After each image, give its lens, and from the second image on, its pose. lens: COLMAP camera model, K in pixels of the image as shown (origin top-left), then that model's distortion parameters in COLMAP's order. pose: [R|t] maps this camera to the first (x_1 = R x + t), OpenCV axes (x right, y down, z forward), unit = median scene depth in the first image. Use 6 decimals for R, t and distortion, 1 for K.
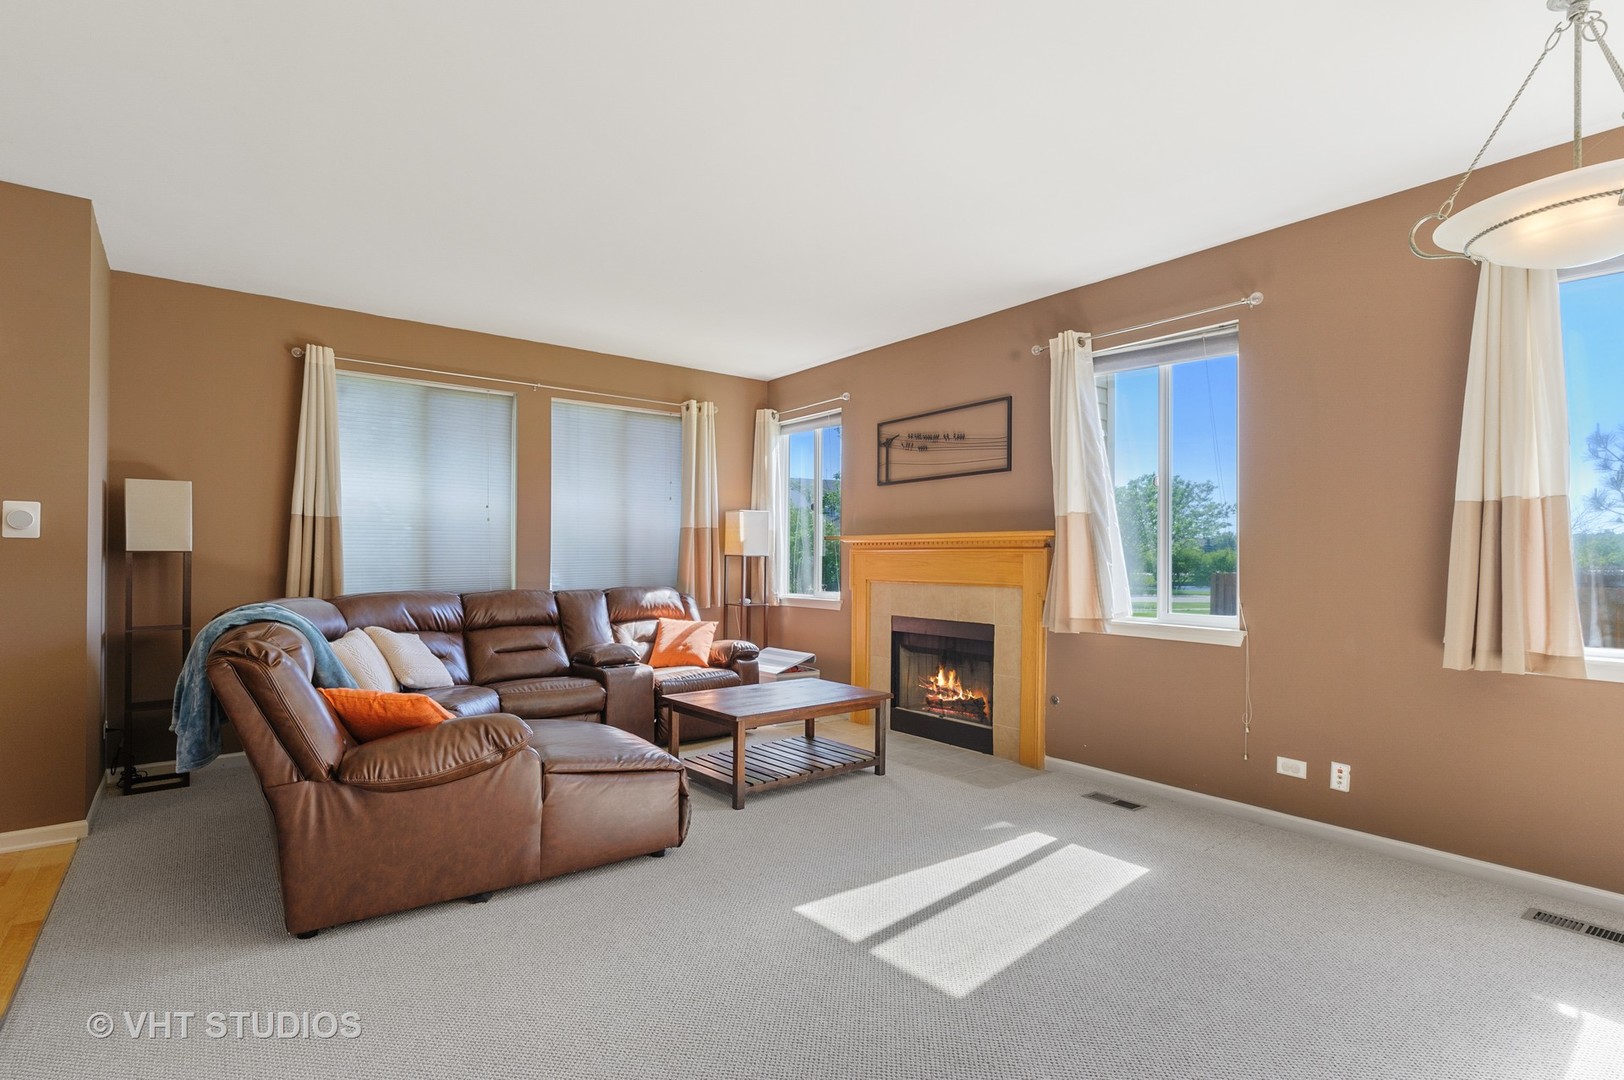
lens RADIAL K [[822.4, 0, 810.6], [0, 822.4, 555.4], [0, 0, 1]] dist [0.000600, 0.000204]
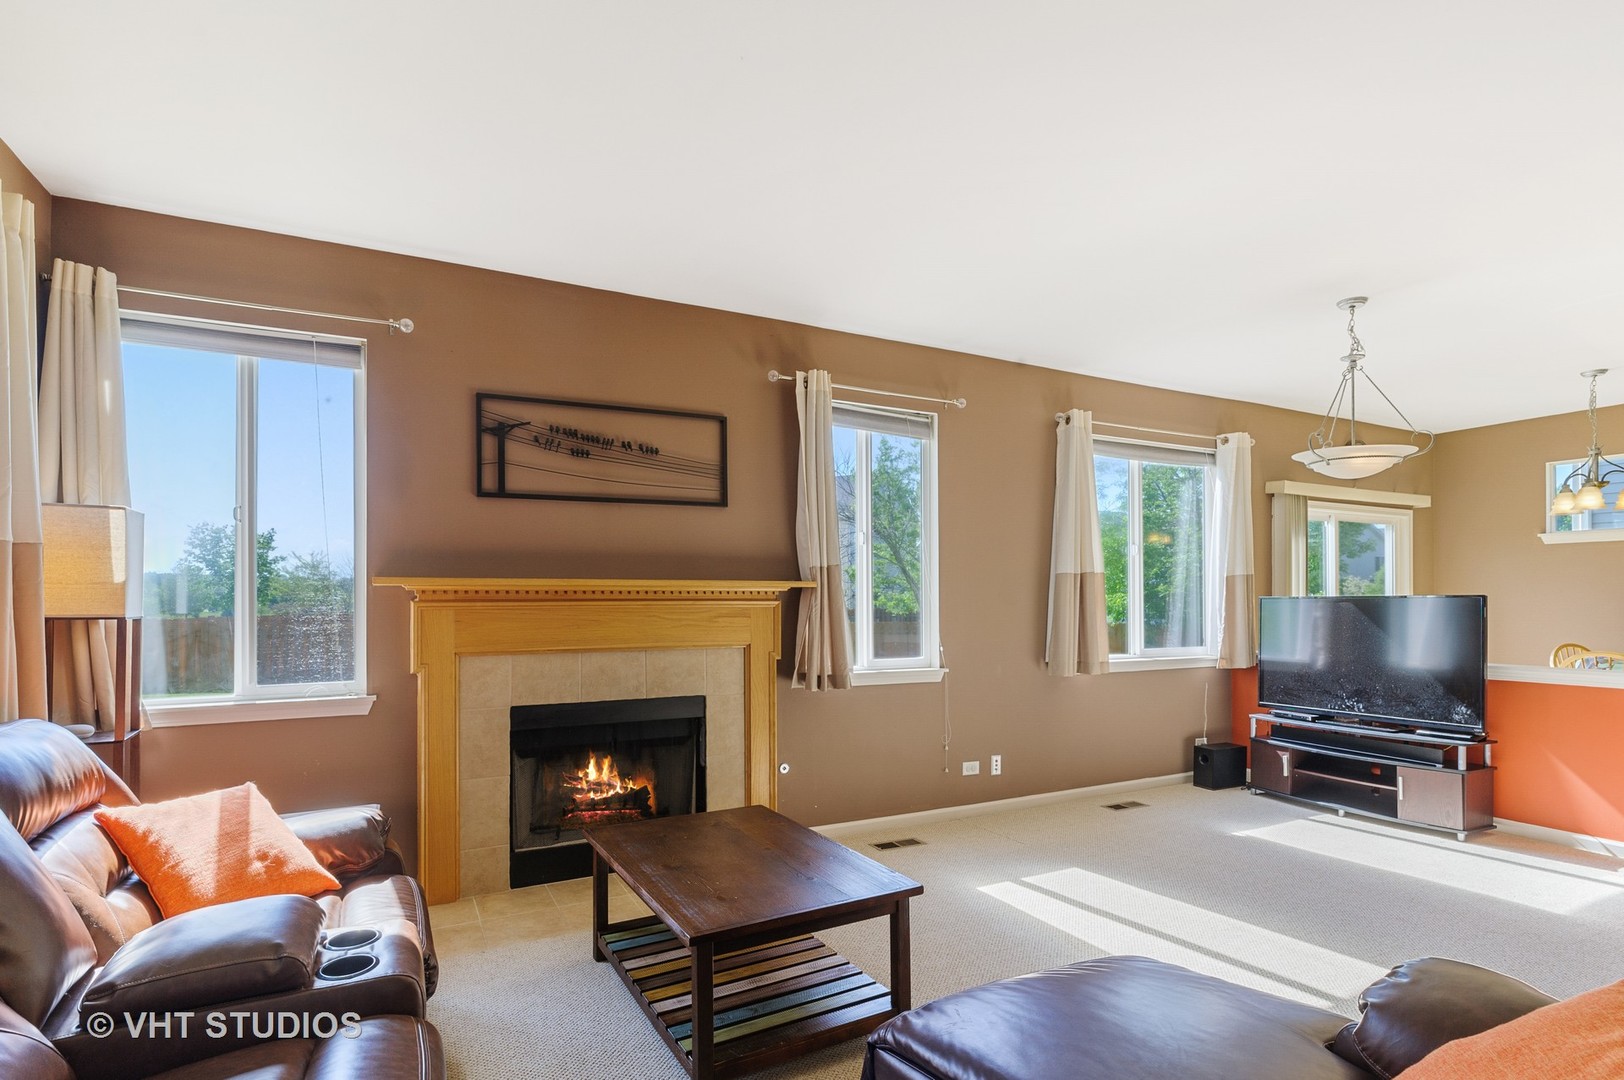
lens RADIAL K [[813.7, 0, 809.9], [0, 813.7, 588.7], [0, 0, 1]] dist [-0.000466, 0.000043]
pose [[0.163898, 0.004508, 0.986467, -0.512469], [-0.000475, 0.999990, -0.004491, -0.015419], [-0.986477, 0.000268, 0.163898, 0.723929]]
